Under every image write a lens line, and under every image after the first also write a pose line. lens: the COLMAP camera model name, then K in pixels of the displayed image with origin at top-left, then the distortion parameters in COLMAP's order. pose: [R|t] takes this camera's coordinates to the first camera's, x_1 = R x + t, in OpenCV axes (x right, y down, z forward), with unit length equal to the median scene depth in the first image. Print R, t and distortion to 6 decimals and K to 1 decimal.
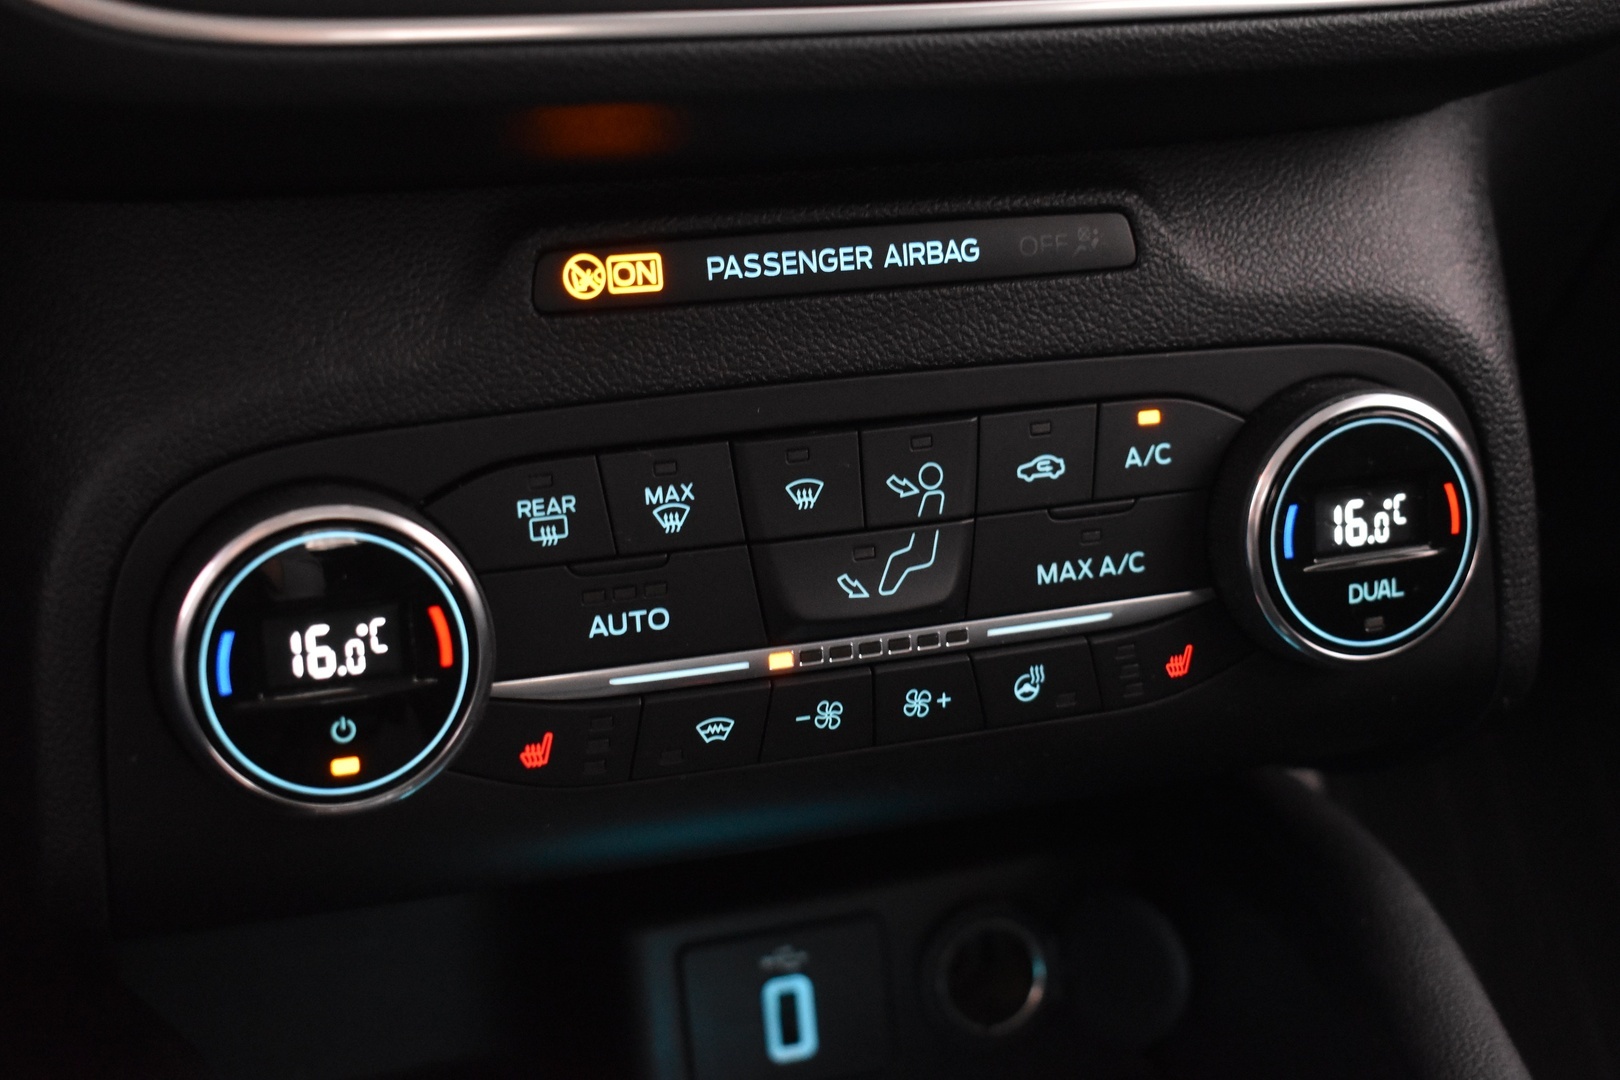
lens RADIAL K [[2471.9, 0, 810.0], [0, 2471.9, 540.0], [0, 0, 1]] dist [-0.017177, -0.011511]
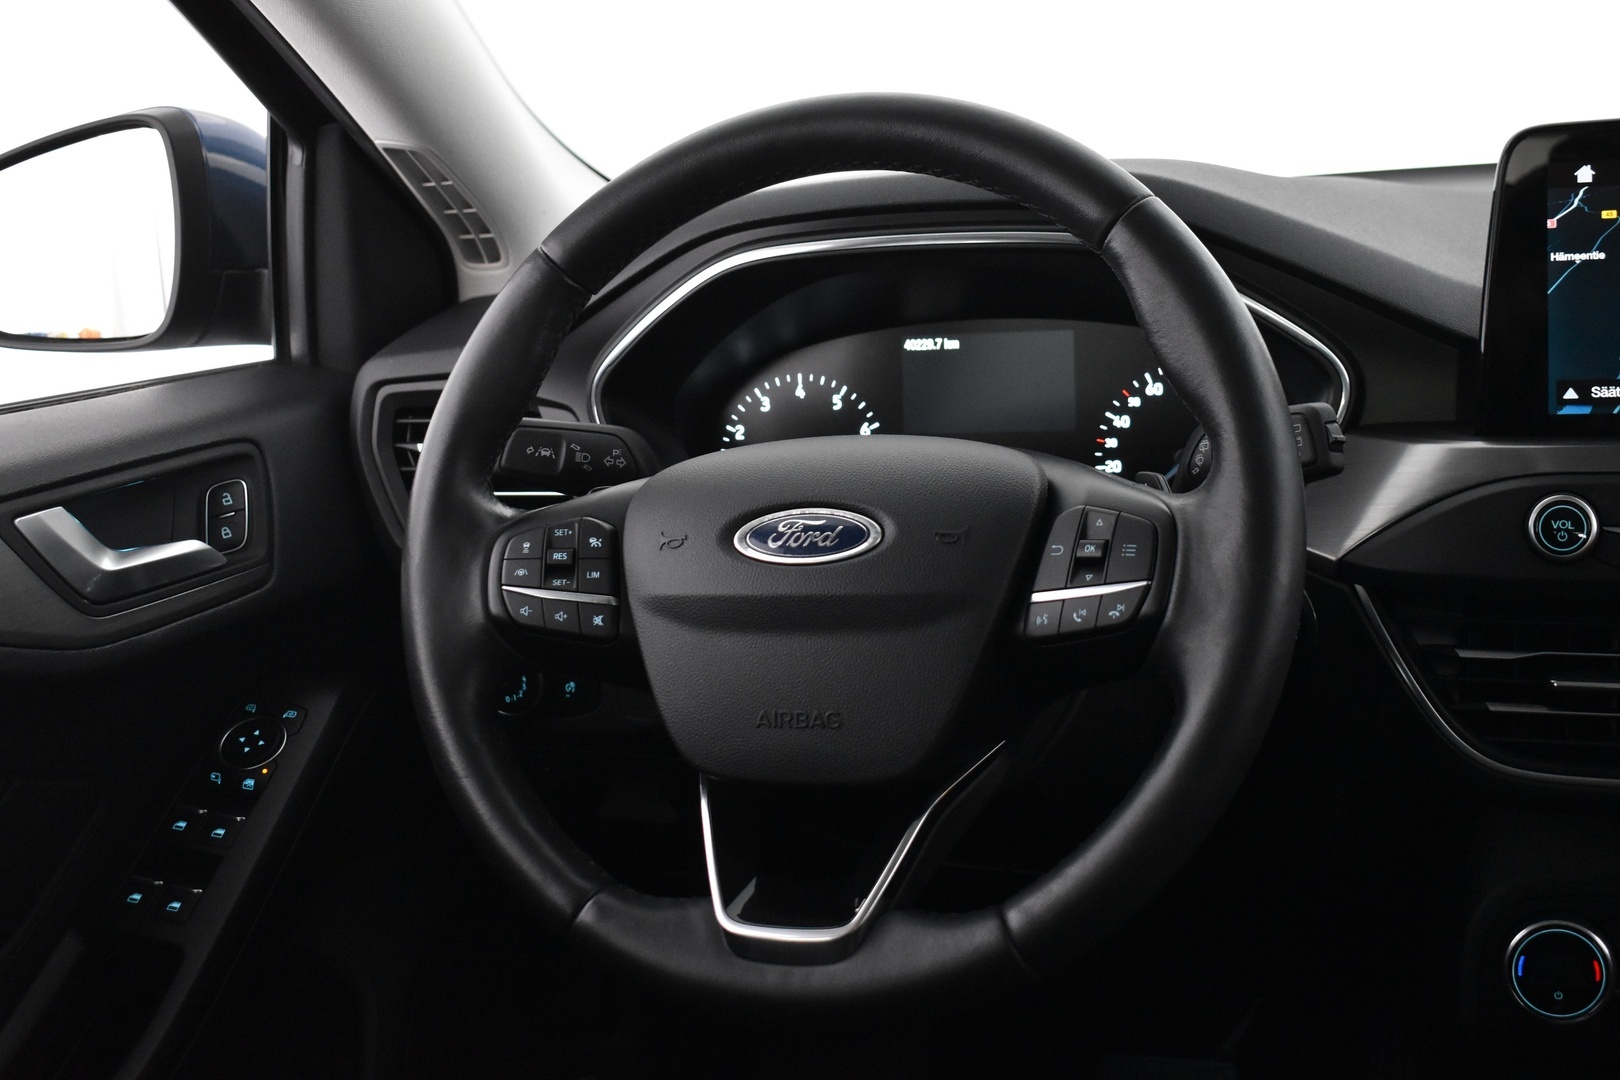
lens RADIAL K [[1947.3, 0, 817.7], [0, 1947.3, 528.2], [0, 0, 1]] dist [-0.076660, 0.035671]
pose [[0.766504, 0.062792, -0.639163, 0.532673], [-0.145500, 0.986311, -0.077593, -0.158145], [0.625541, 0.152473, 0.765147, -1.328150]]
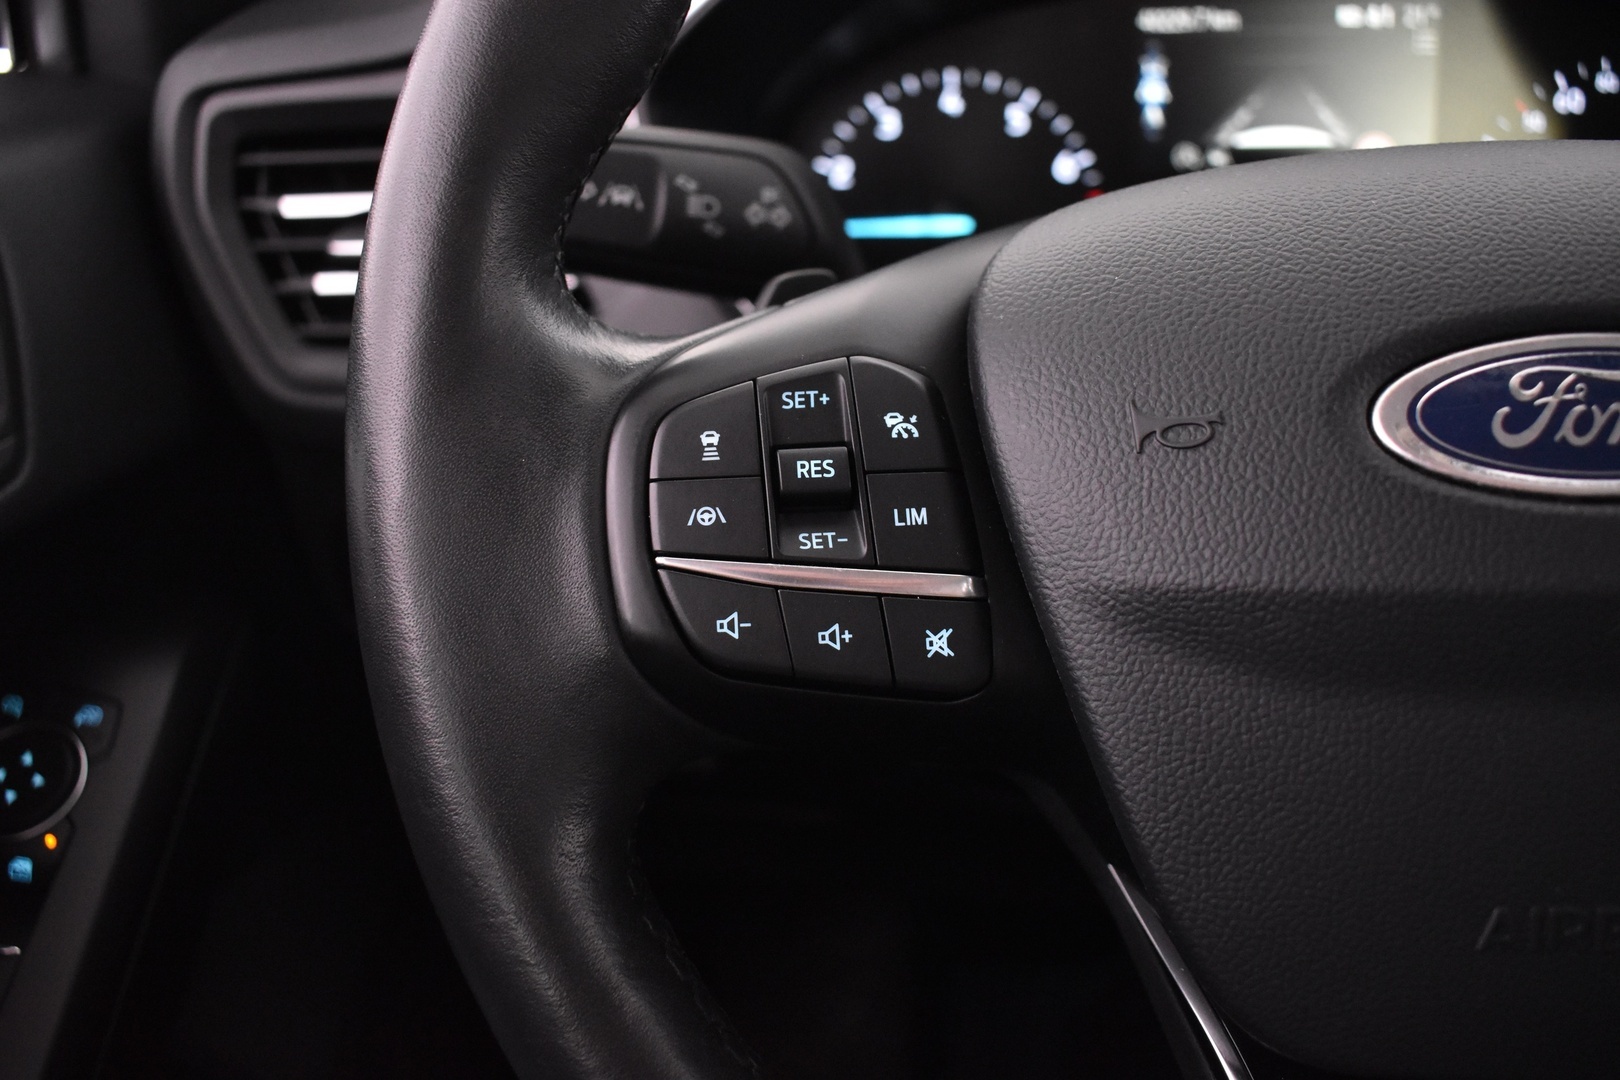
lens RADIAL K [[1424.5, 0, 819.8], [0, 1424.5, 533.1], [0, 0, 1]] dist [-0.102404, 0.017576]
pose [[0.885111, 0.124107, -0.448526, -0.784366], [-0.106215, 0.992220, 0.064944, -0.263656], [0.453097, -0.009843, 0.891407, -0.374876]]
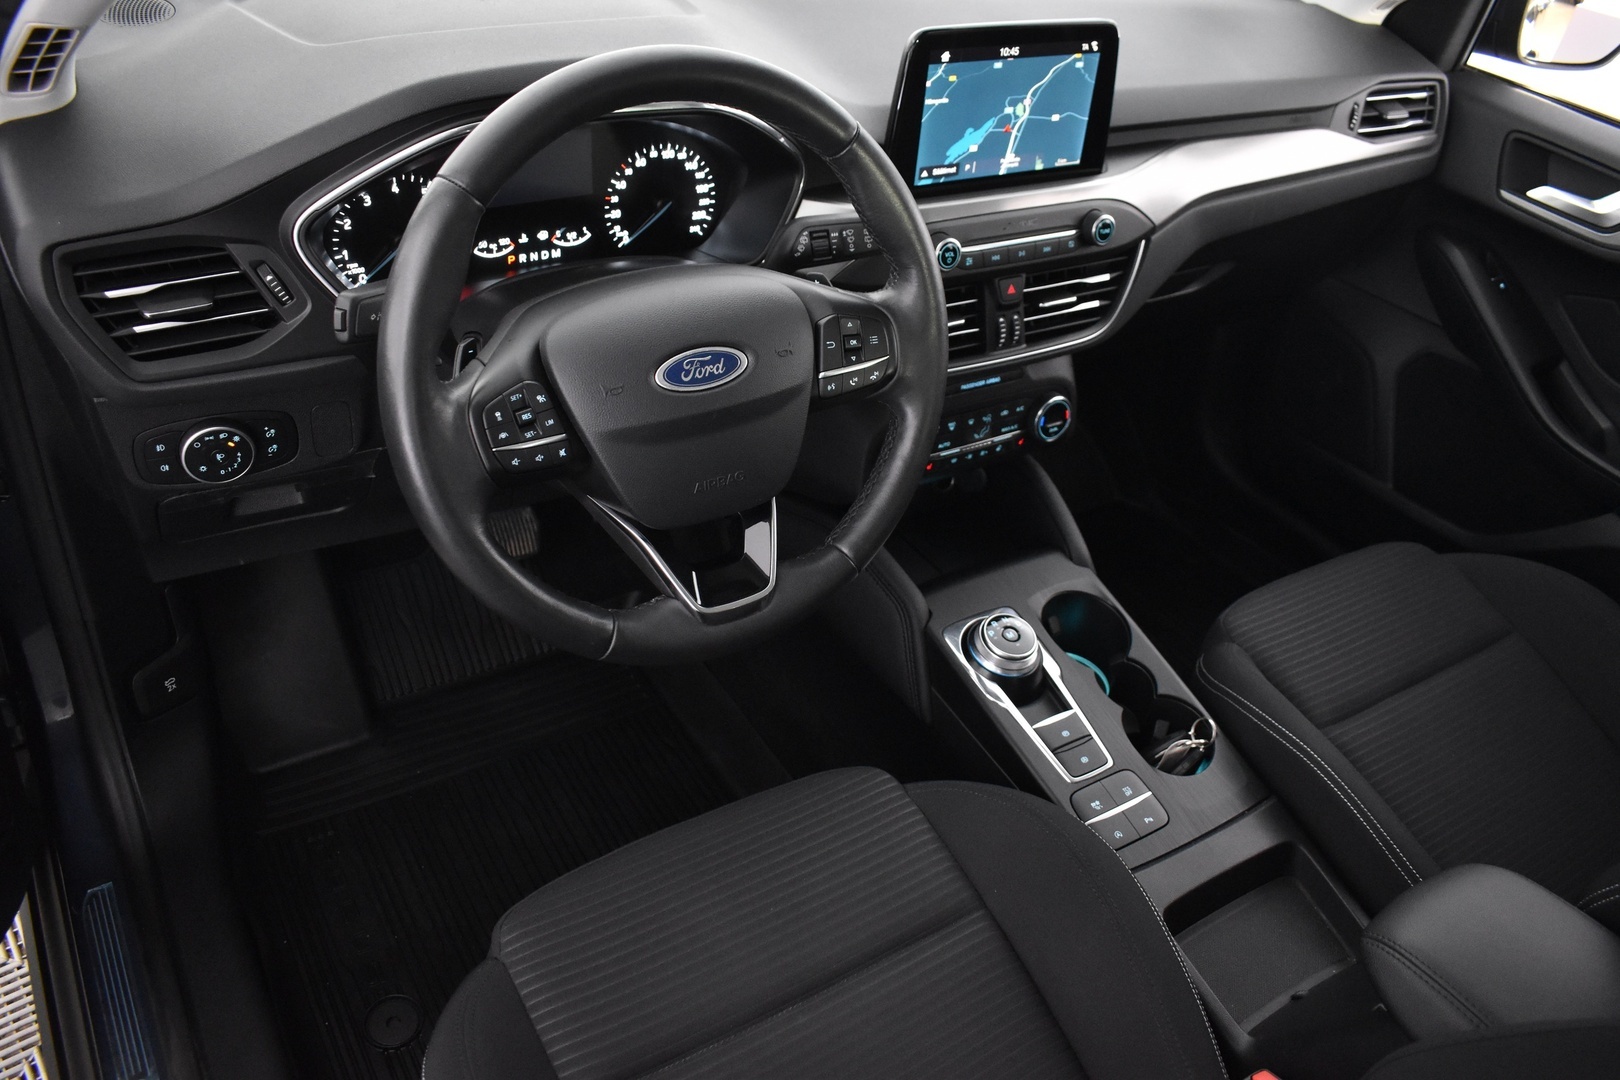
lens RADIAL K [[1259.1, 0, 804.0], [0, 1259.1, 519.8], [0, 0, 1]] dist [-0.091419, 0.004016]
pose [[0.974400, -0.044497, 0.220374, -1.059000], [-0.023351, 0.954886, 0.296054, -0.671896], [-0.223605, -0.293621, 0.929402, -1.763951]]
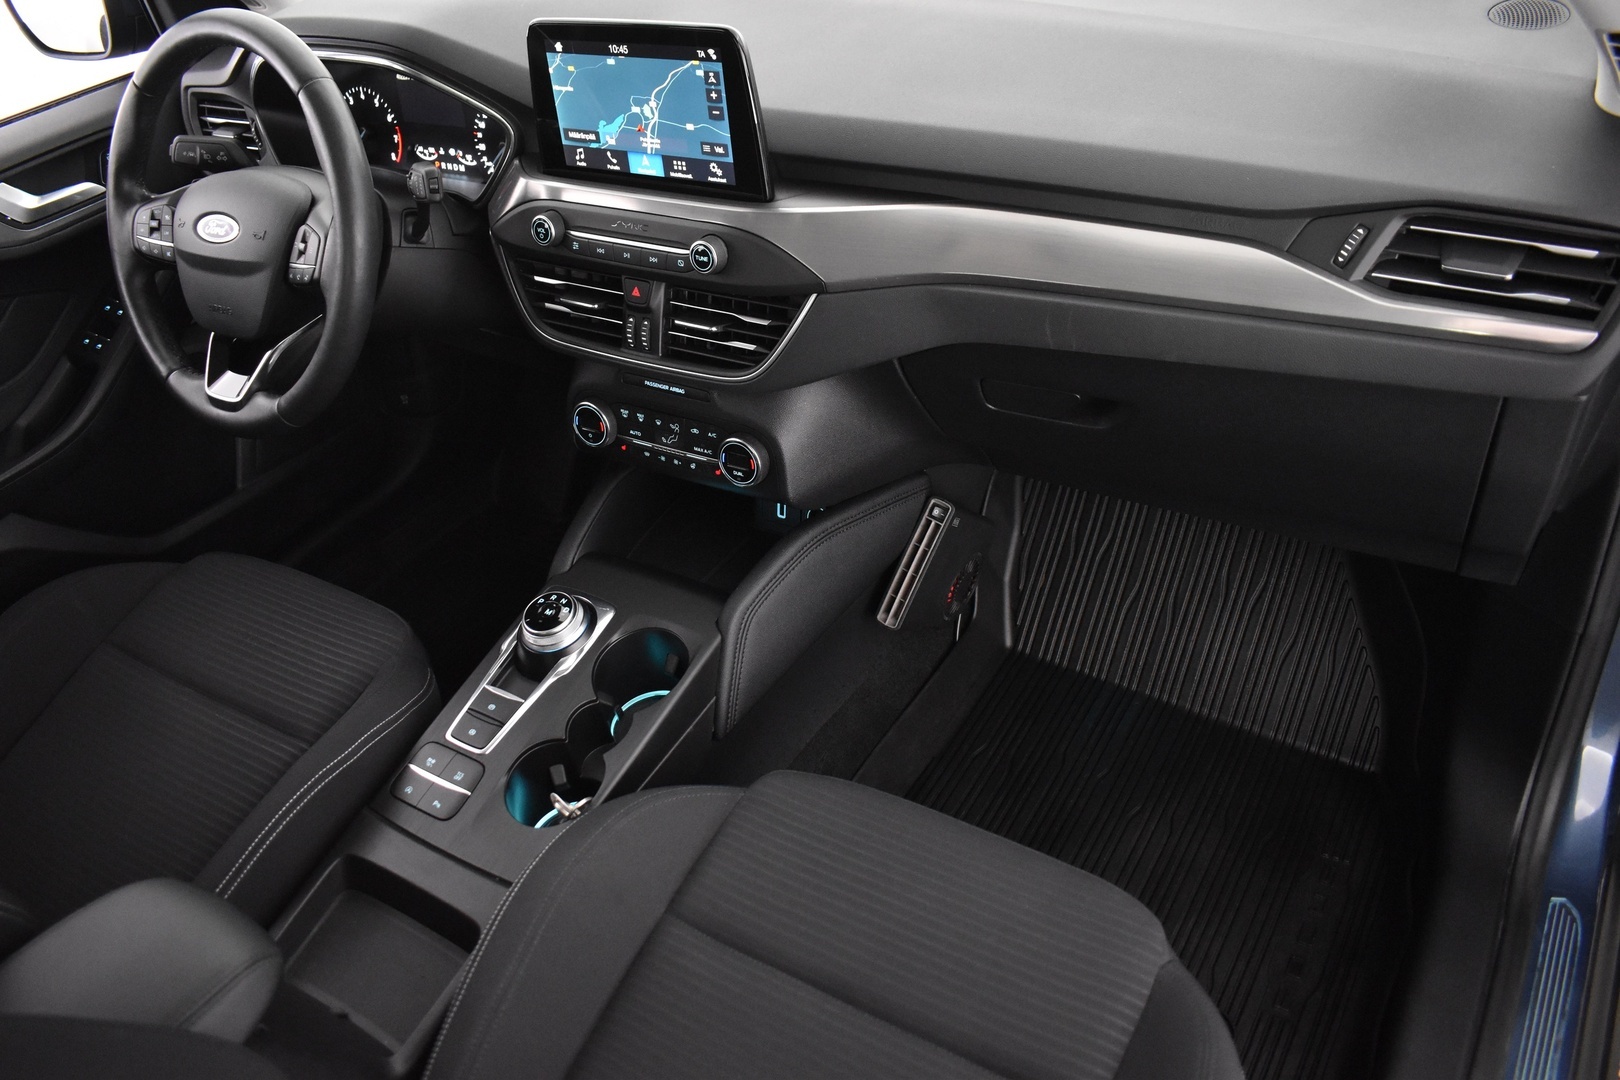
lens RADIAL K [[1265.0, 0, 805.6], [0, 1265.0, 502.7], [0, 0, 1]] dist [-0.088808, 0.002667]
pose [[0.623031, 0.387675, -0.679368, 2.313004], [-0.156120, 0.912694, 0.377646, -1.025455], [0.766459, -0.129222, 0.629160, -0.638530]]
